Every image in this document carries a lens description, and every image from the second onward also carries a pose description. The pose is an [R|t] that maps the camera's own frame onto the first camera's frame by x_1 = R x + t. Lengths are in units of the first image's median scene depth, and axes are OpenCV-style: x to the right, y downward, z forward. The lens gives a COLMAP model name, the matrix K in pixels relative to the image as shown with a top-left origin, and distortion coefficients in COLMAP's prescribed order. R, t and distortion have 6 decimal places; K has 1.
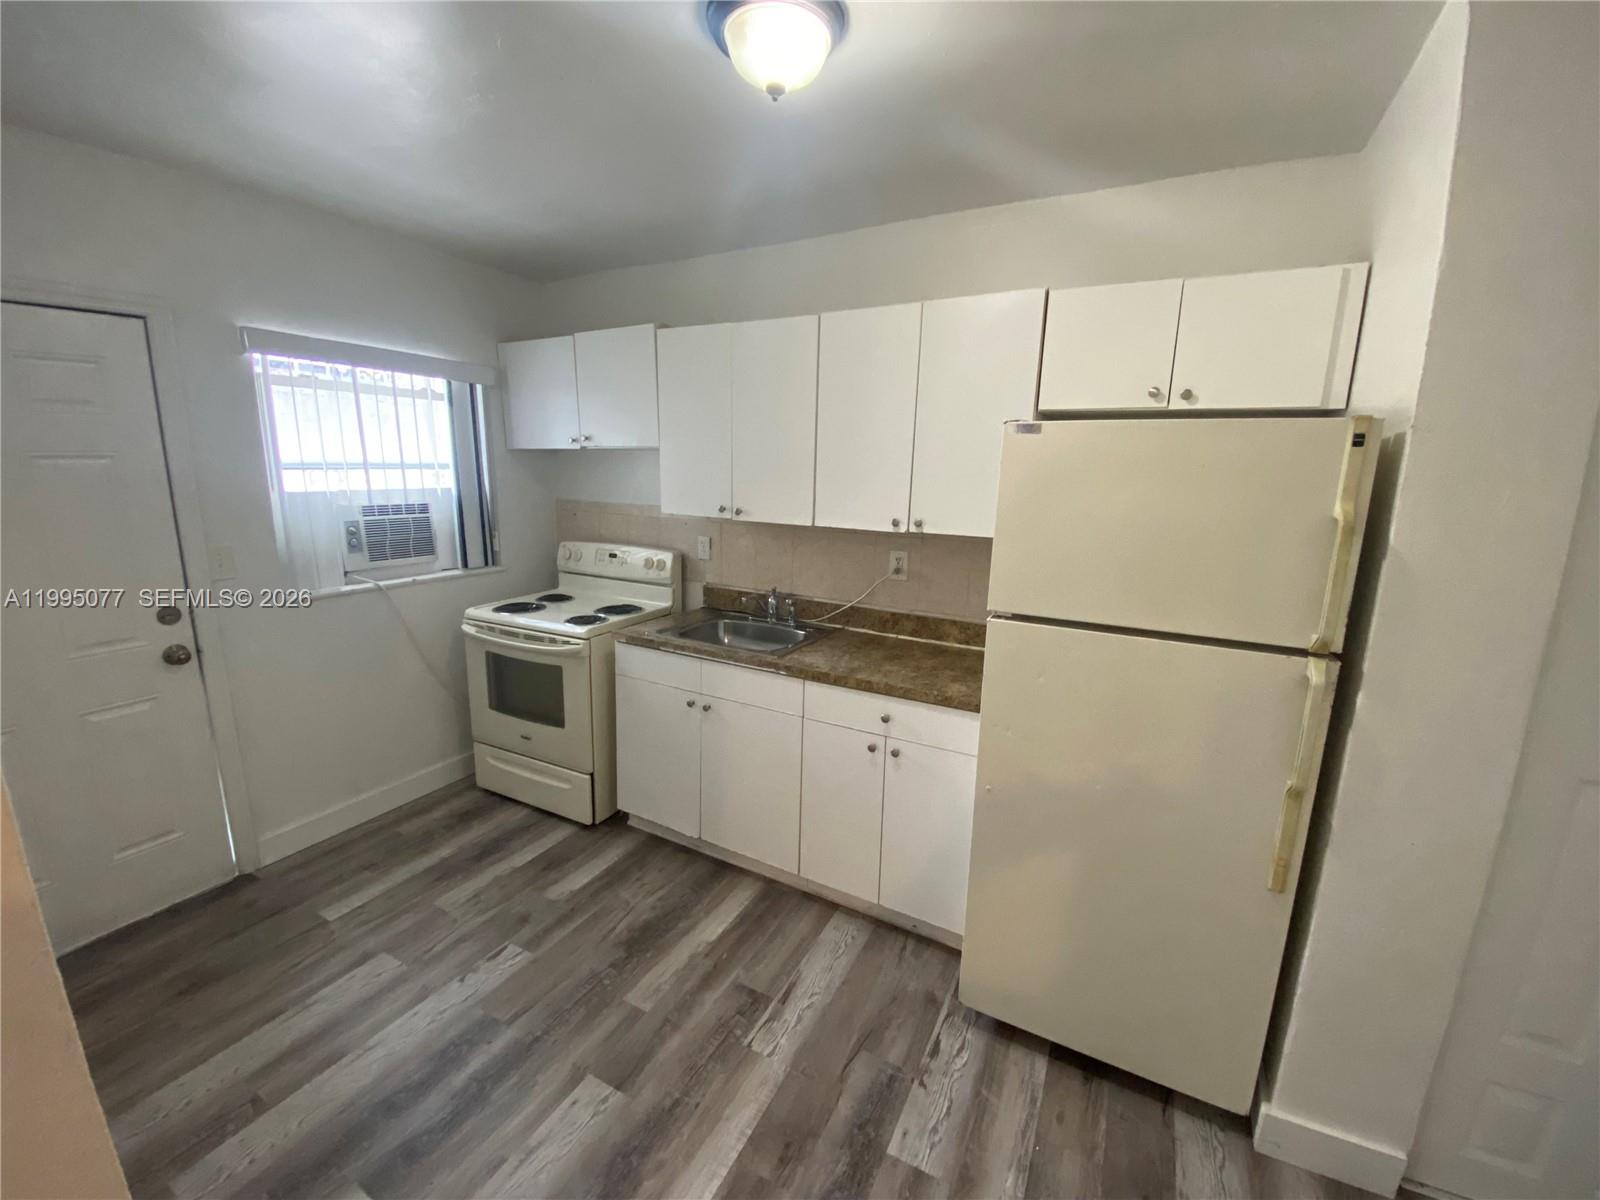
lens RADIAL K [[642.6, 0, 796.2], [0, 642.6, 597.1], [0, 0, 1]] dist [0.014027, -0.018359]
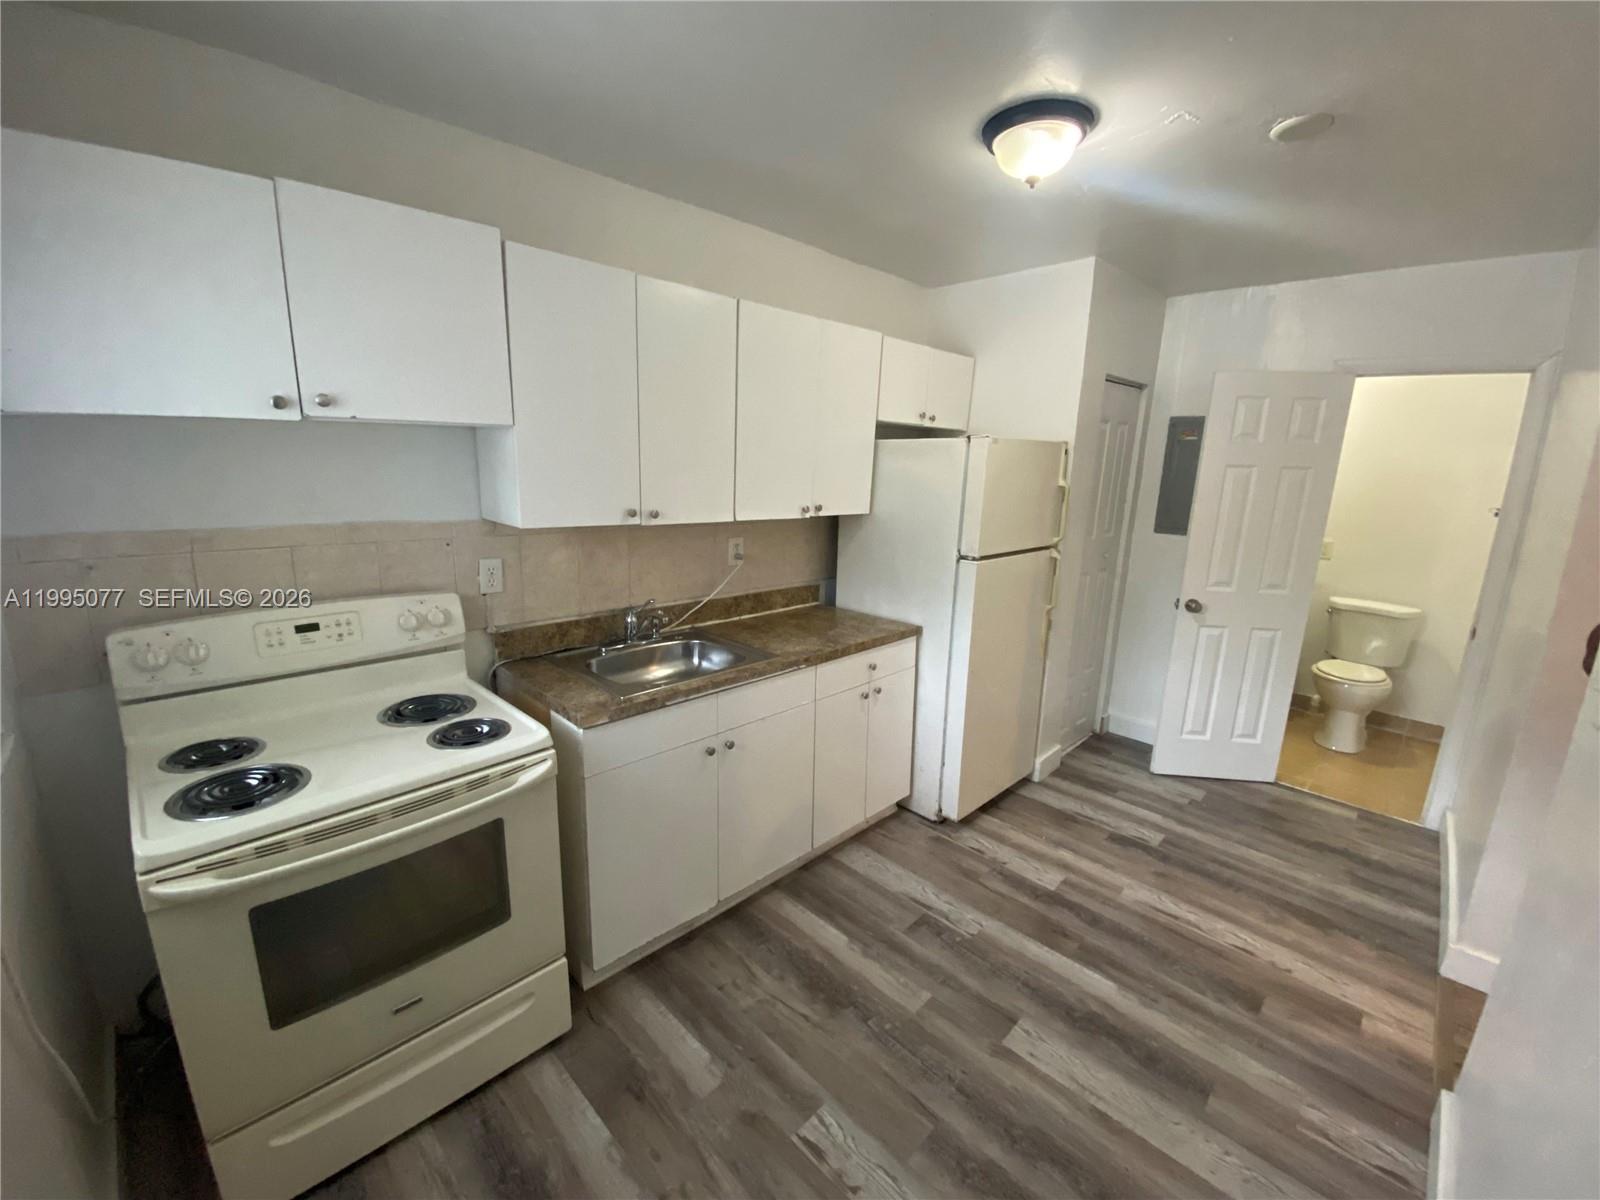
lens RADIAL K [[642.6, 0, 796.2], [0, 642.6, 597.1], [0, 0, 1]] dist [0.014027, -0.018359]
pose [[0.294669, -0.214178, 0.931289, -0.927089], [0.165697, 0.971249, 0.170940, -0.160881], [-0.941124, 0.103941, 0.321685, 0.661704]]
